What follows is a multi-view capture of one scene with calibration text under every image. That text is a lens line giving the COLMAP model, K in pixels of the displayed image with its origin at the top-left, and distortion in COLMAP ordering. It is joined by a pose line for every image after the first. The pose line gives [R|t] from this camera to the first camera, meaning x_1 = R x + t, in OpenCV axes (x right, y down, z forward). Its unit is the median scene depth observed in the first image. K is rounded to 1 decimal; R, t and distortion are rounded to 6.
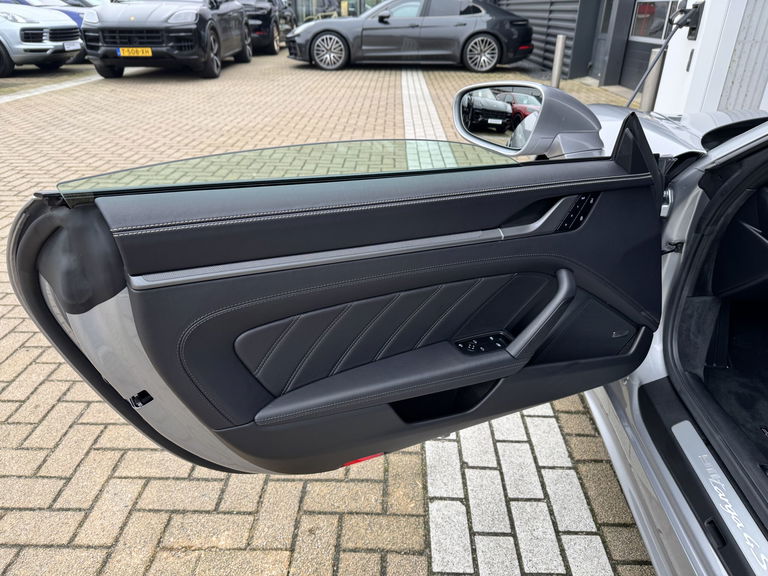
lens RADIAL K [[561.2, 0, 392.3], [0, 561.2, 284.1], [0, 0, 1]] dist [0.032030, -0.037935]
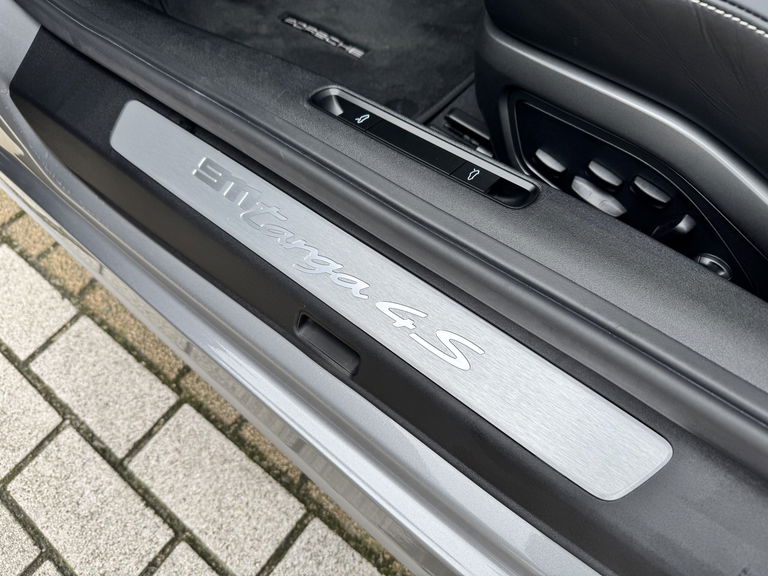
lens RADIAL K [[561.2, 0, 383.1], [0, 561.2, 286.0], [0, 0, 1]] dist [0.032030, -0.037935]
pose [[0.600633, -0.721309, 0.344896, 0.349010], [0.467166, 0.666697, 0.580750, 0.158466], [-0.648841, -0.187694, 0.737412, 0.504914]]
